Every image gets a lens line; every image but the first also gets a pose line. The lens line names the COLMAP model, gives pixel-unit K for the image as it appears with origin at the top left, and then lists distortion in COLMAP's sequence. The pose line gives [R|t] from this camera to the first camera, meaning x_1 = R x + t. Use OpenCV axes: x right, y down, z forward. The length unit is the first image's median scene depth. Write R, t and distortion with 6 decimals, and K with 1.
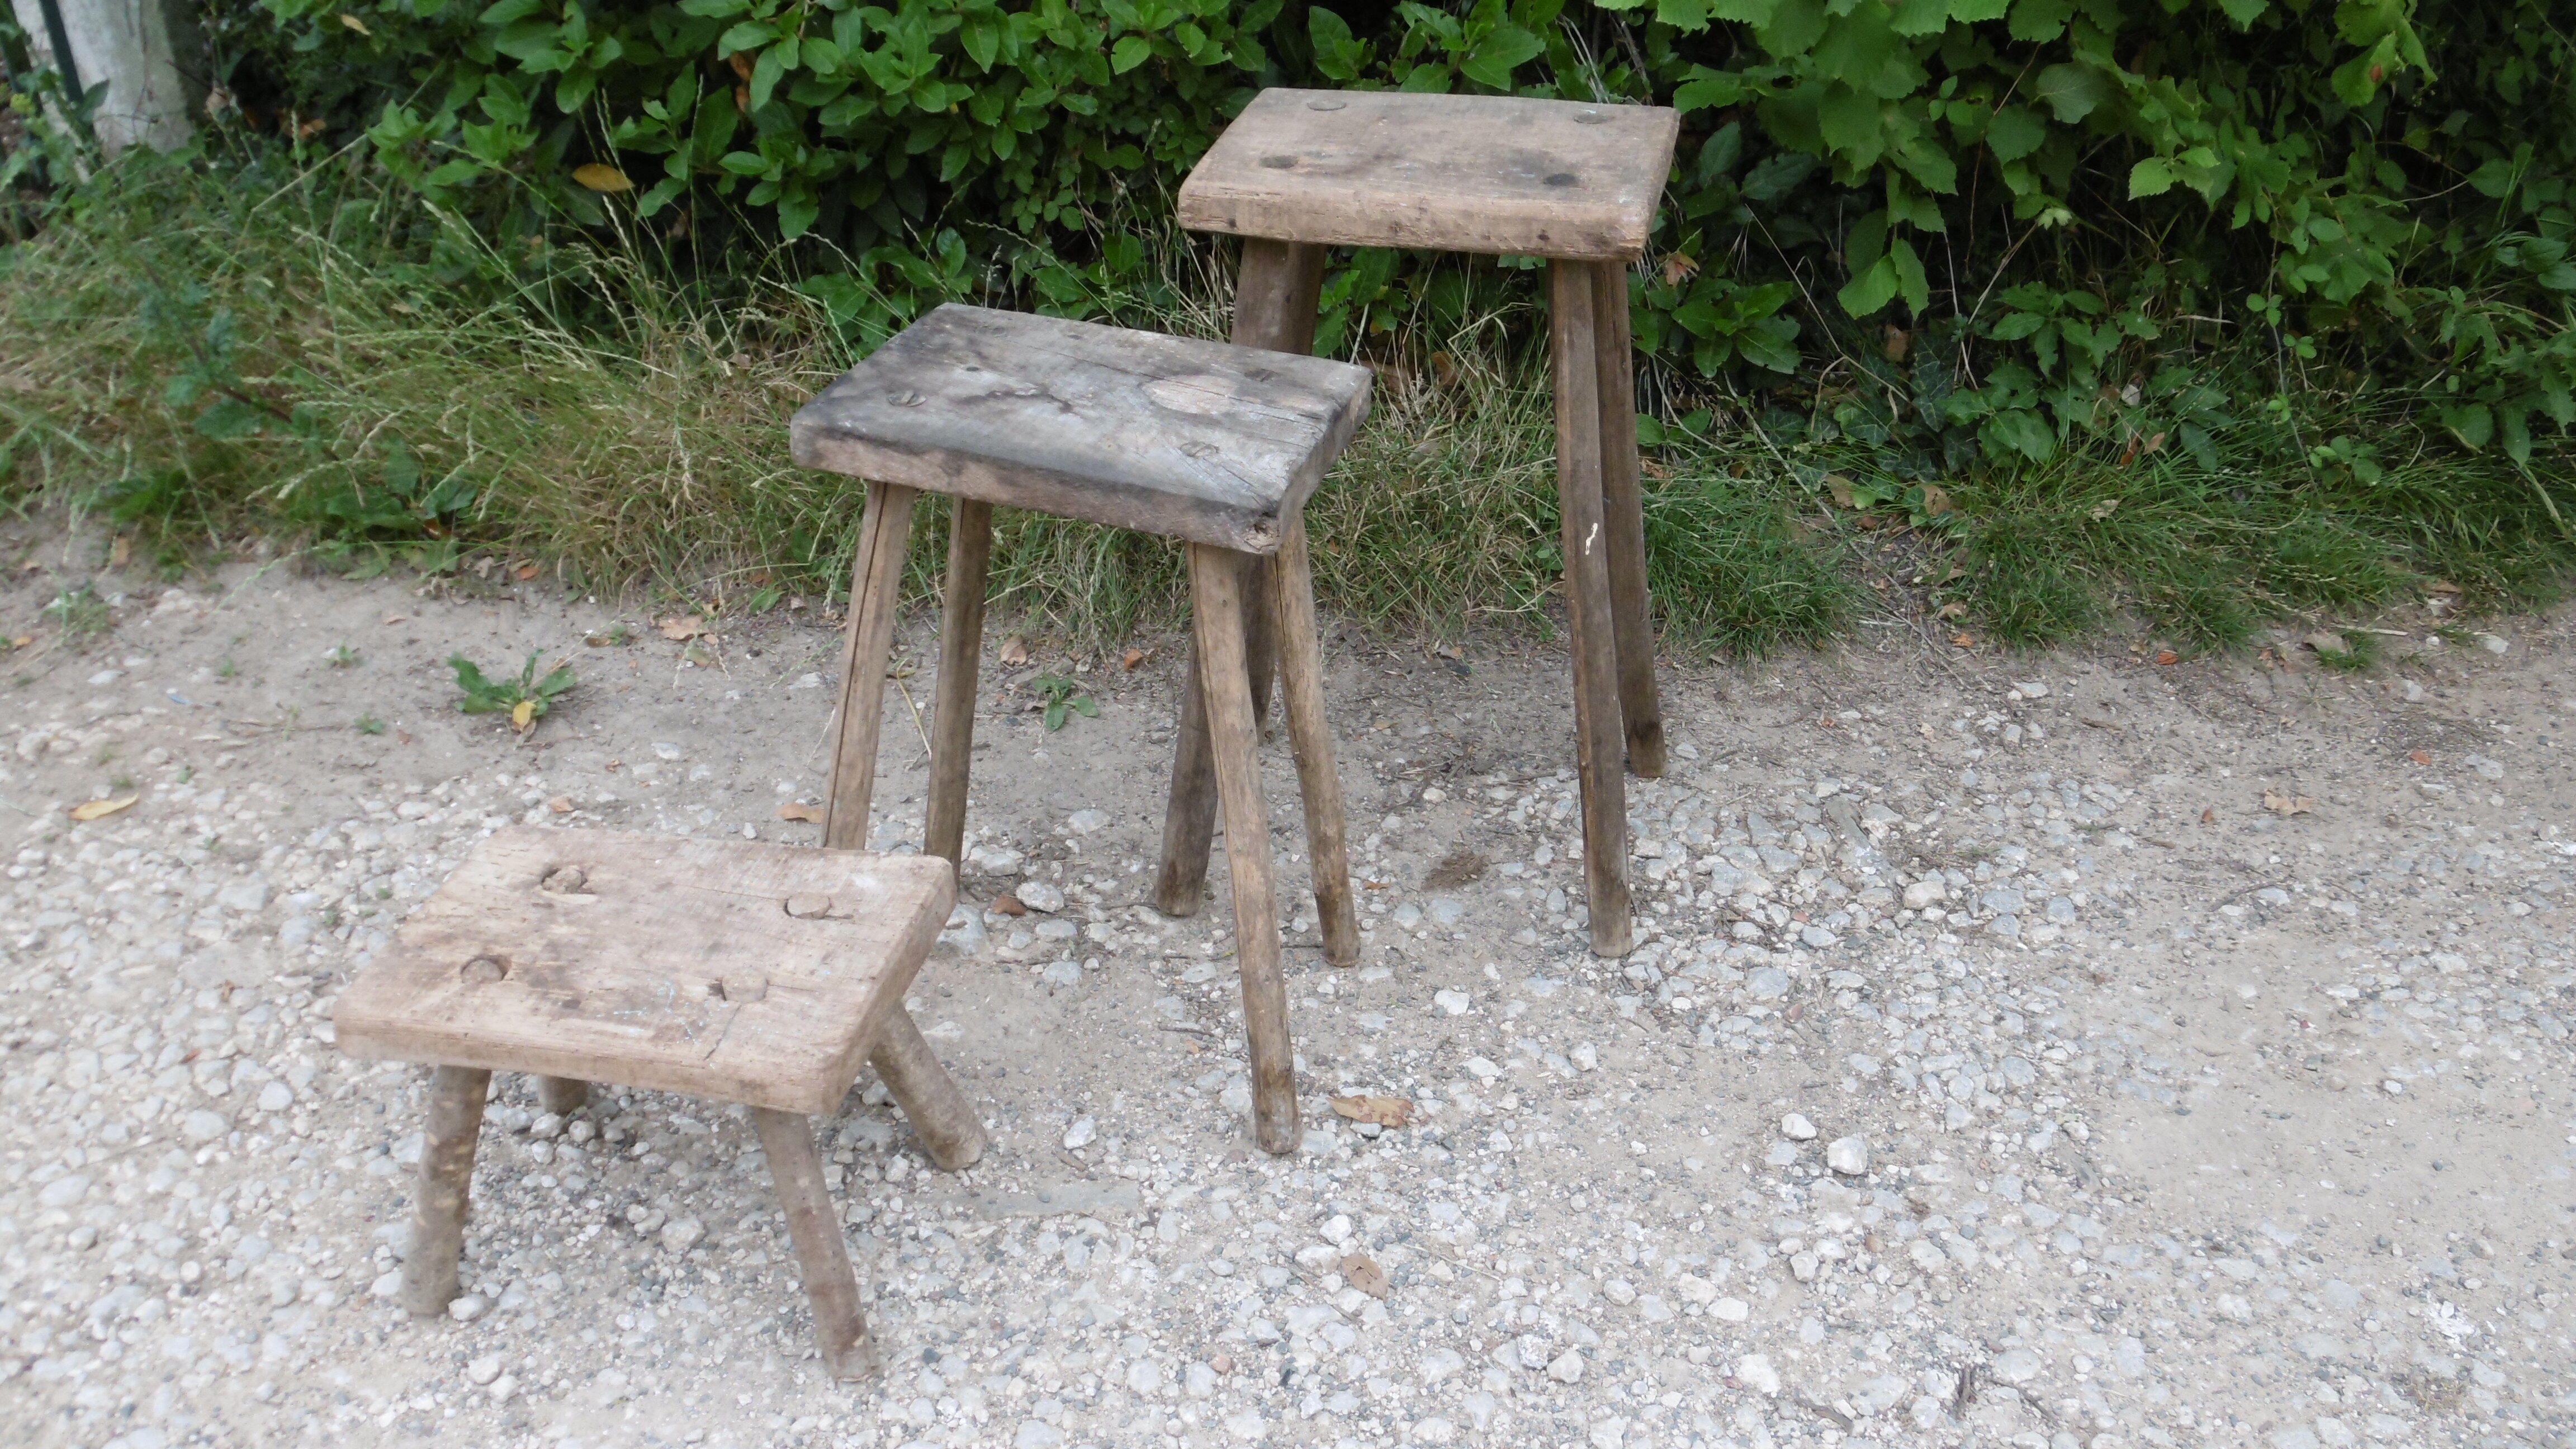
lens RADIAL K [[2366.5, 0, 1297.4], [0, 2366.5, 718.4], [0, 0, 1]] dist [-0.036652, 0.000000]
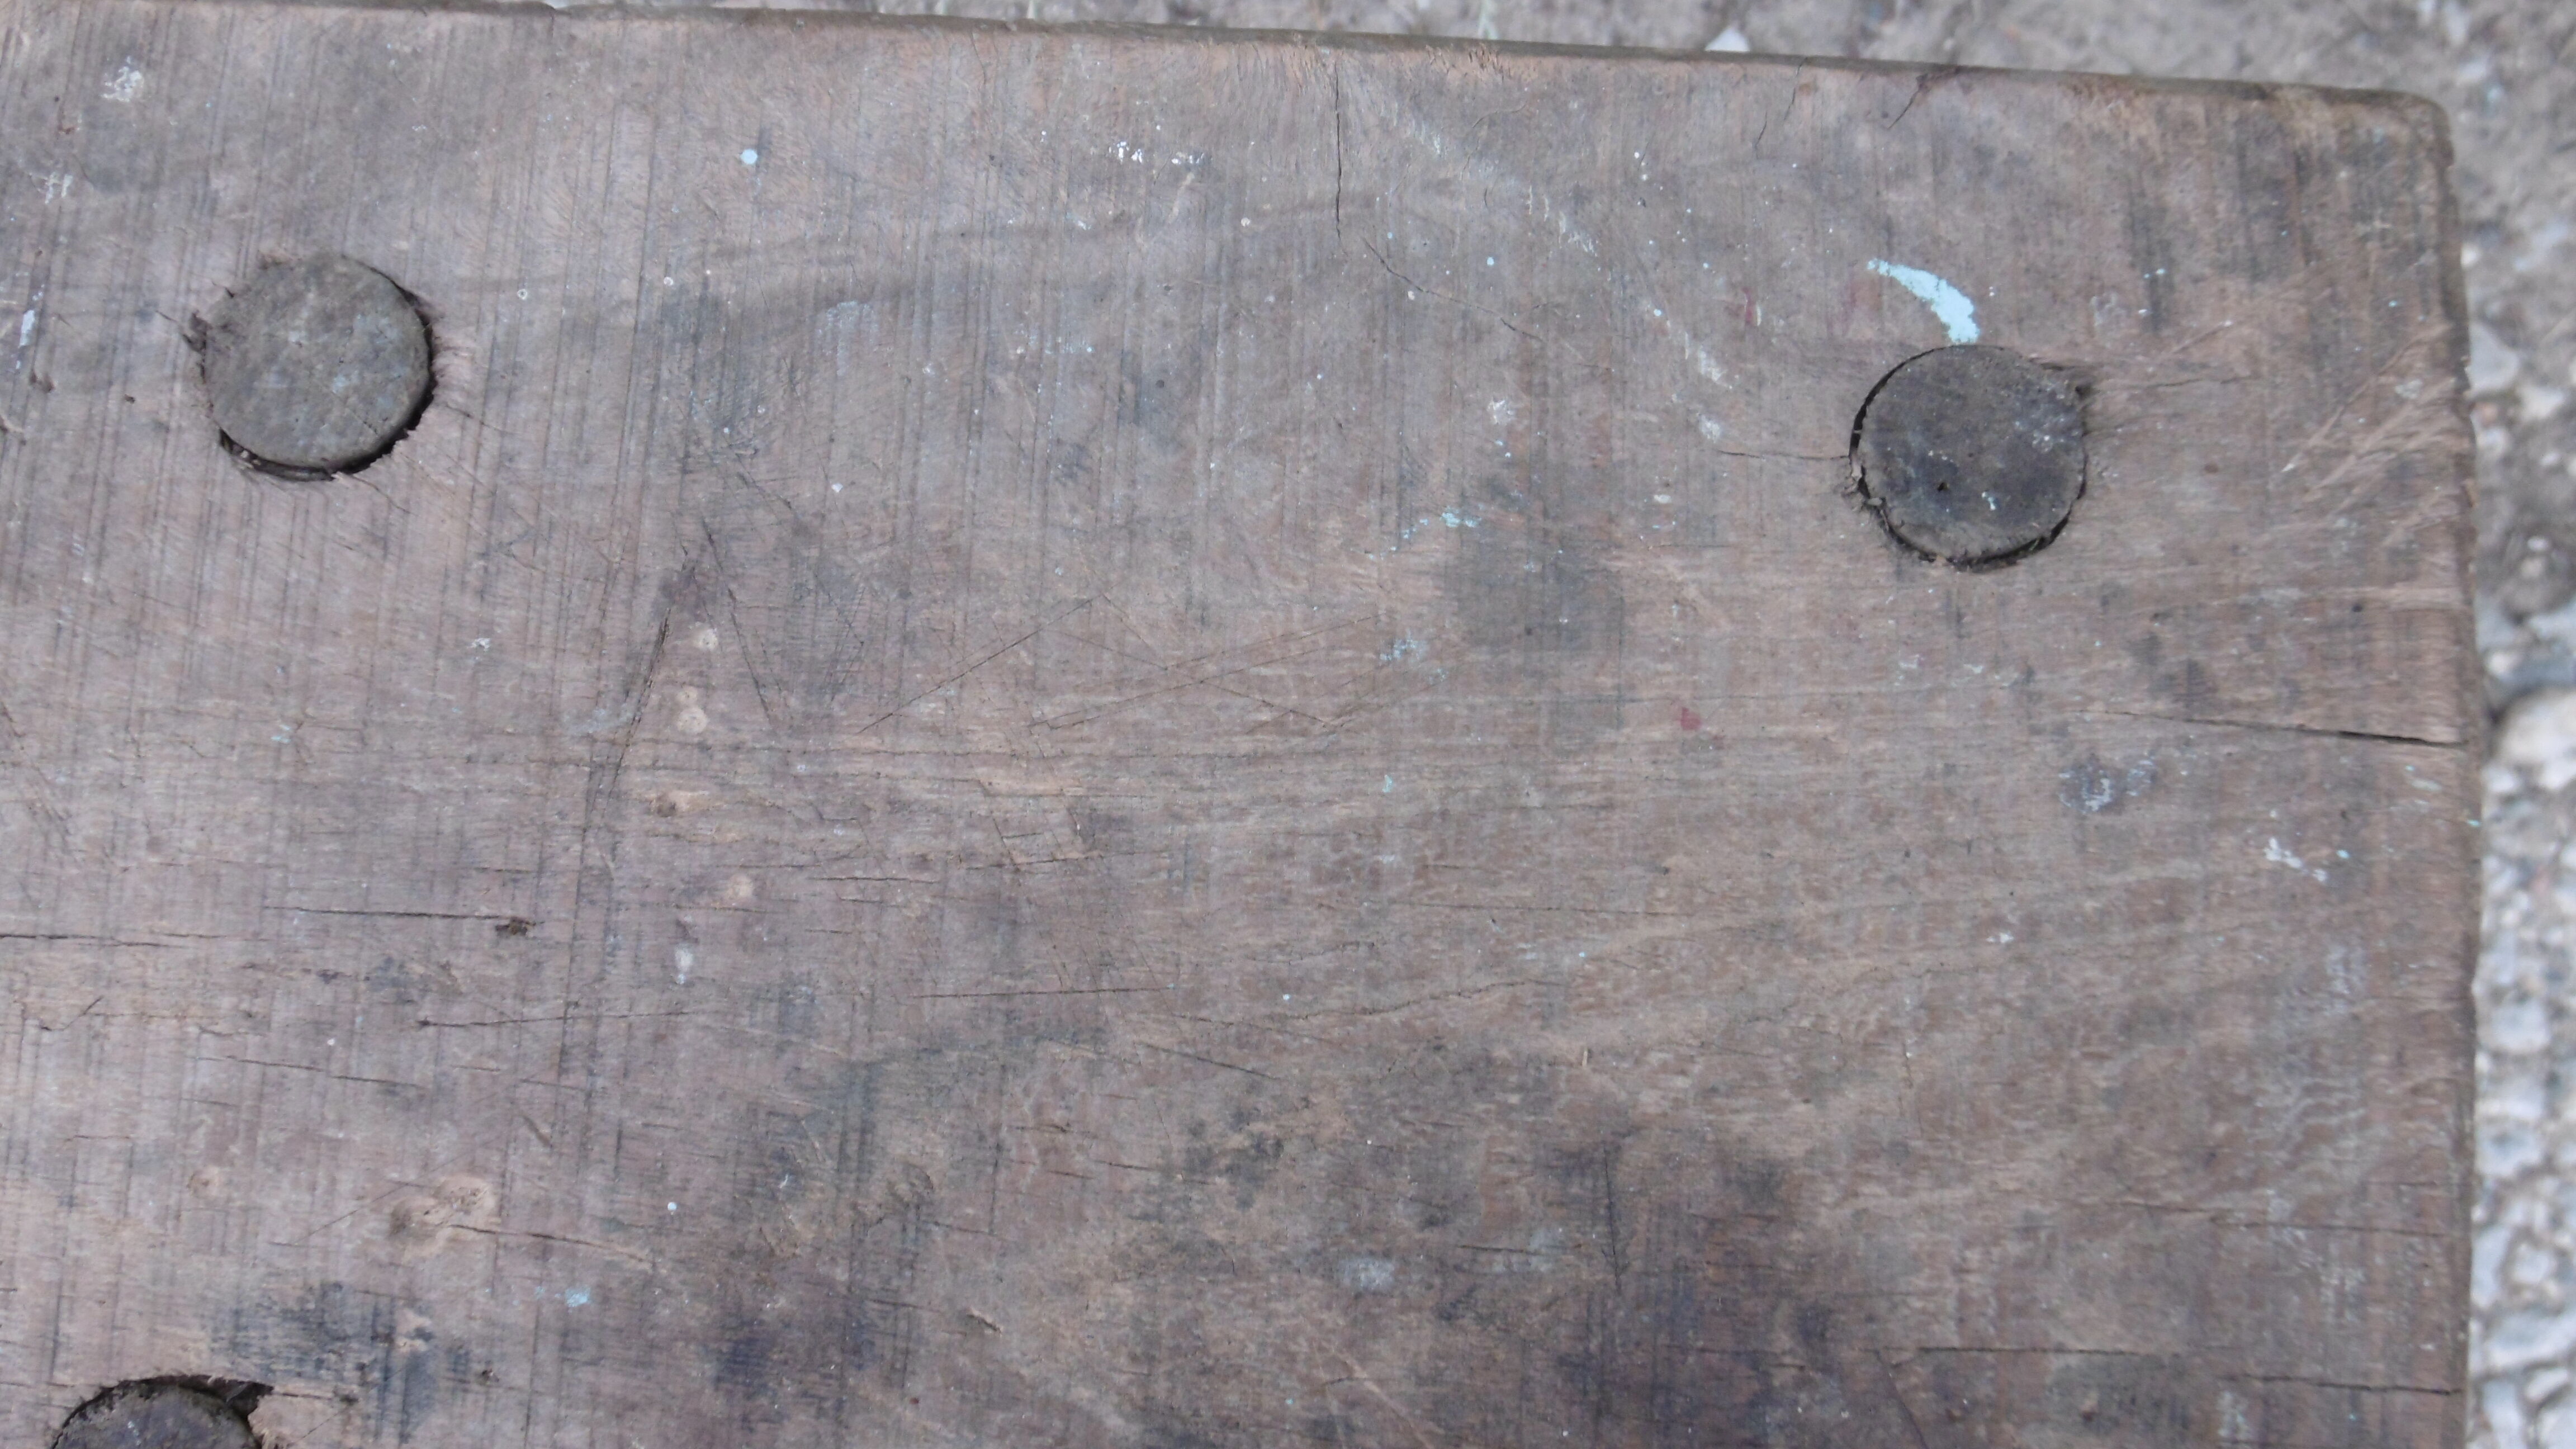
lens RADIAL K [[2785.4, 0, 1266.7], [0, 2785.4, 744.5], [0, 0, 1]] dist [-0.018294, 0.000000]
pose [[0.997121, -0.075828, -0.000304, 0.041931], [0.049003, 0.641298, 0.765726, -0.290321], [-0.057868, -0.763536, 0.643167, 0.674888]]
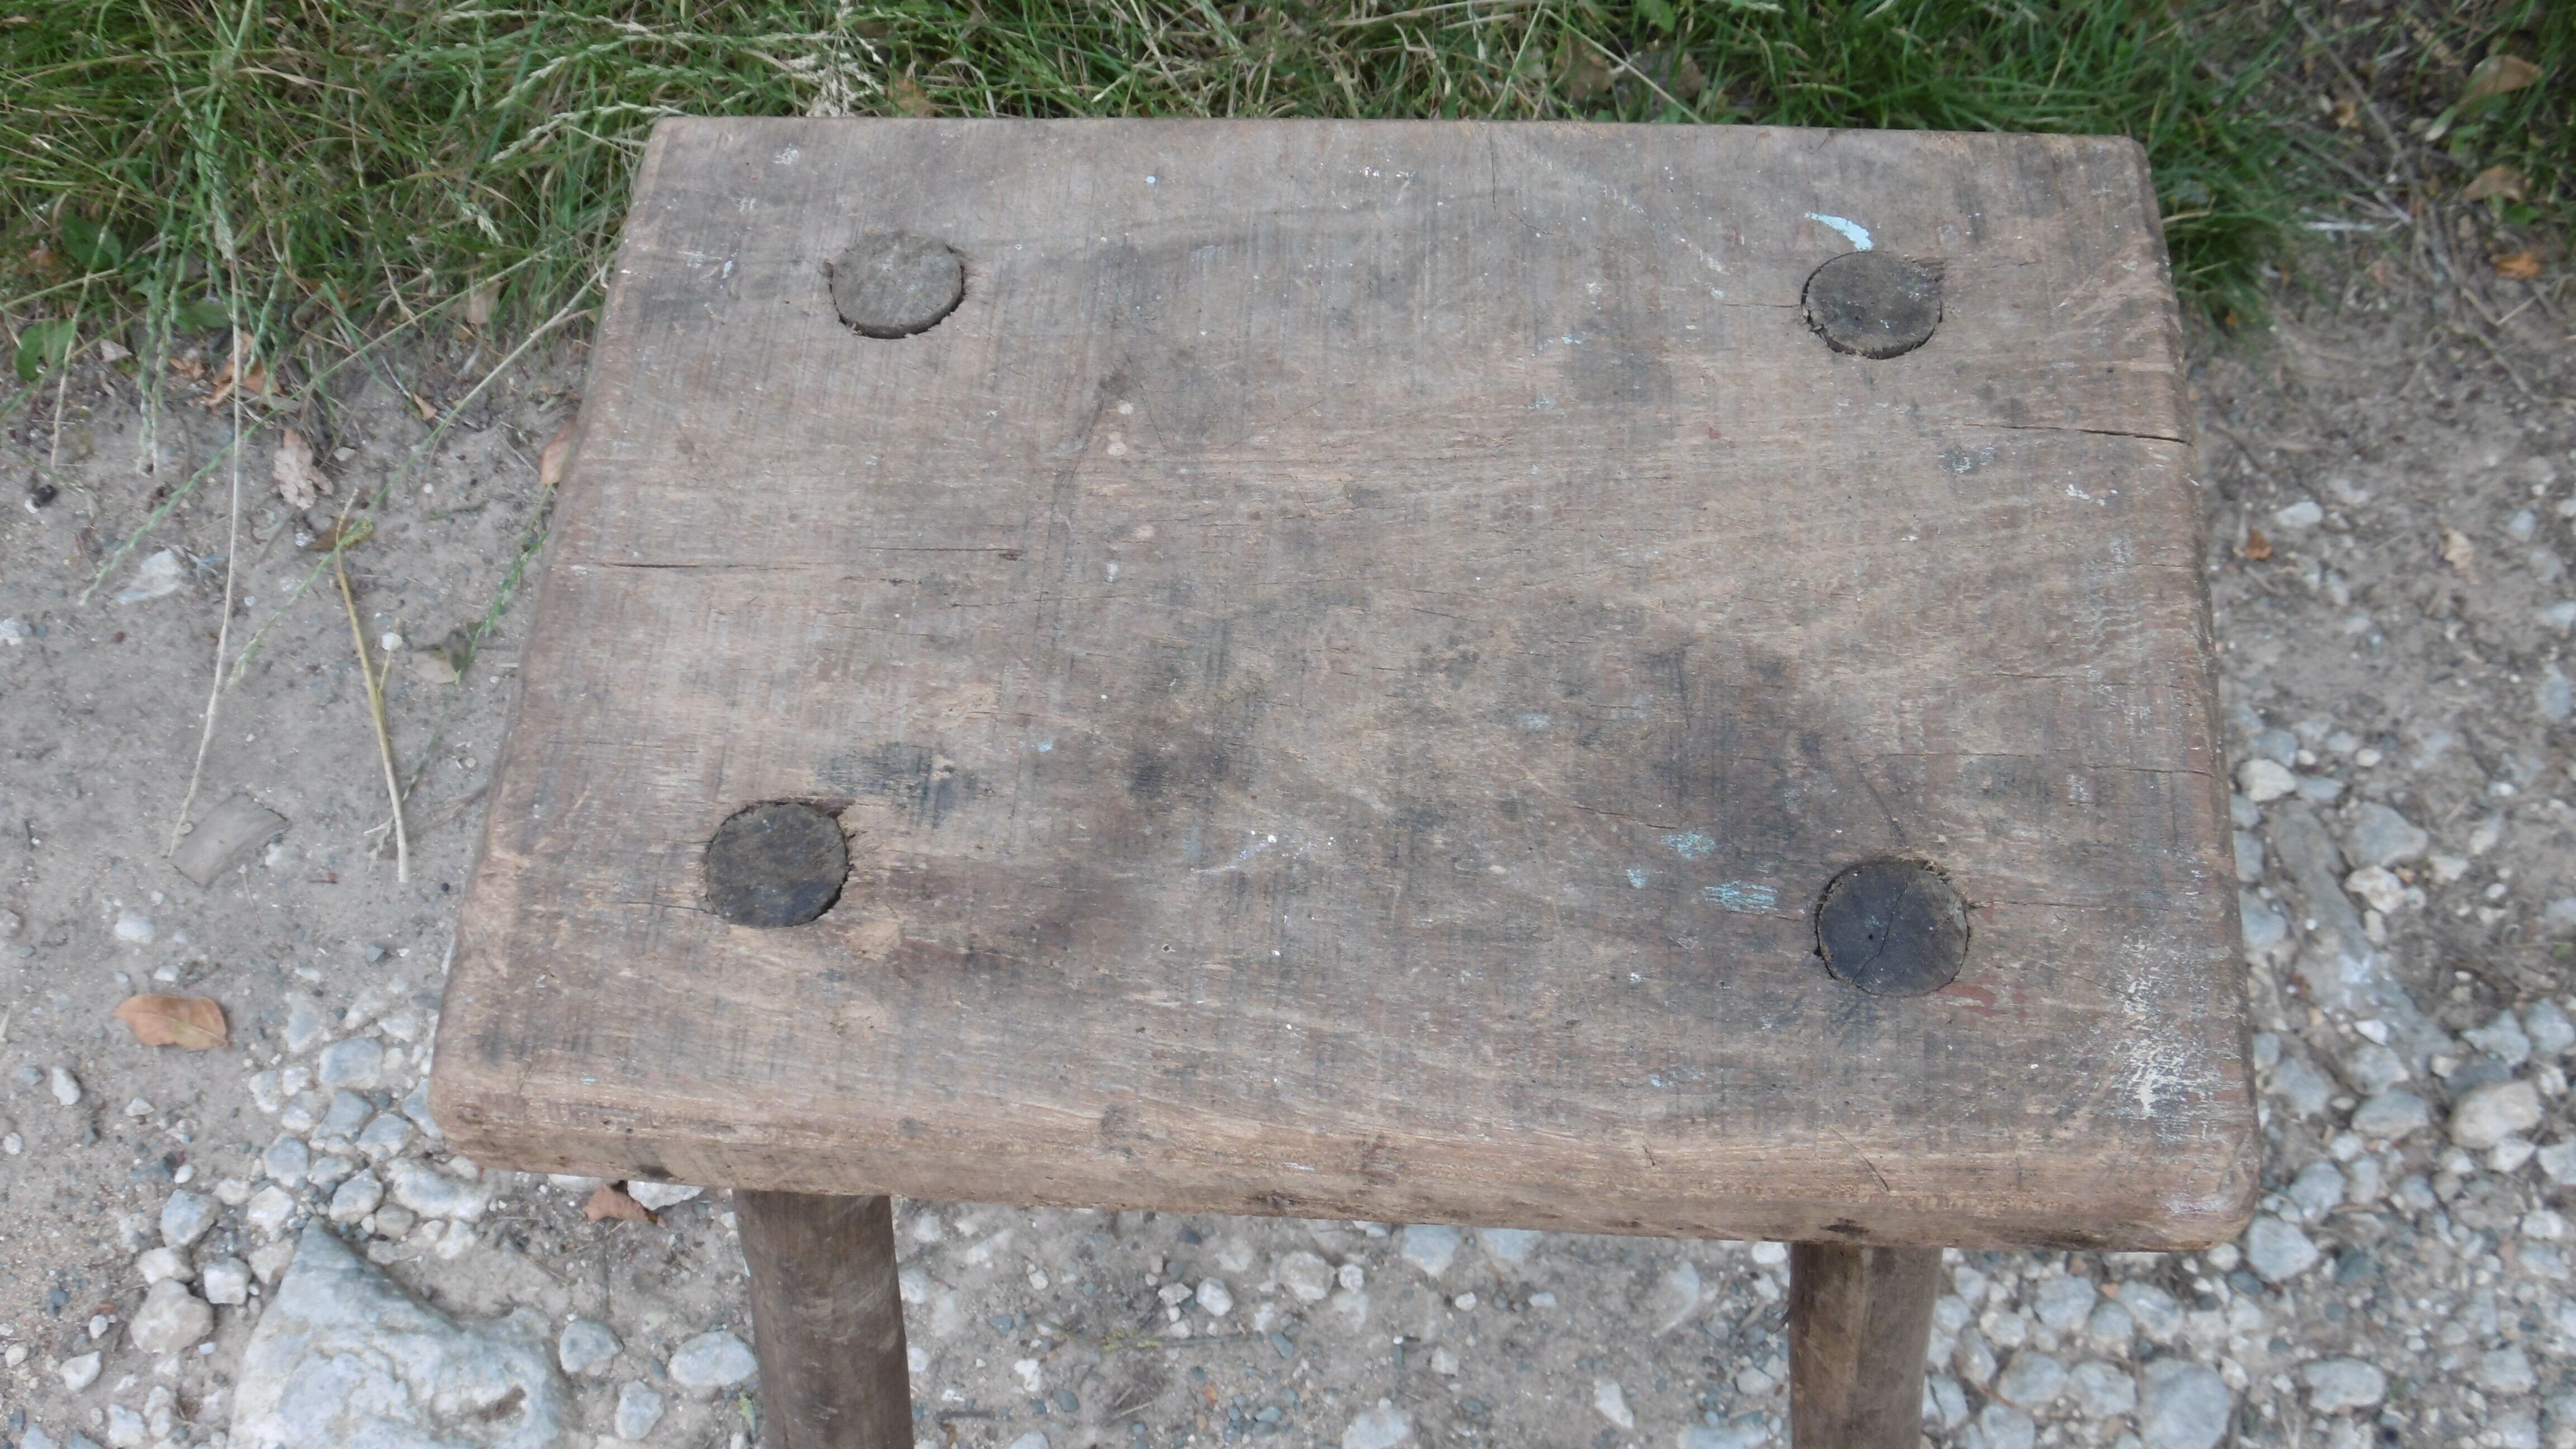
lens RADIAL K [[2785.4, 0, 1262.1], [0, 2785.4, 725.6], [0, 0, 1]] dist [-0.018294, 0.000000]
pose [[0.996827, -0.079565, -0.002337, 0.020762], [0.071005, 0.875548, 0.477885, -0.273669], [-0.035976, -0.476535, 0.878419, 0.526930]]
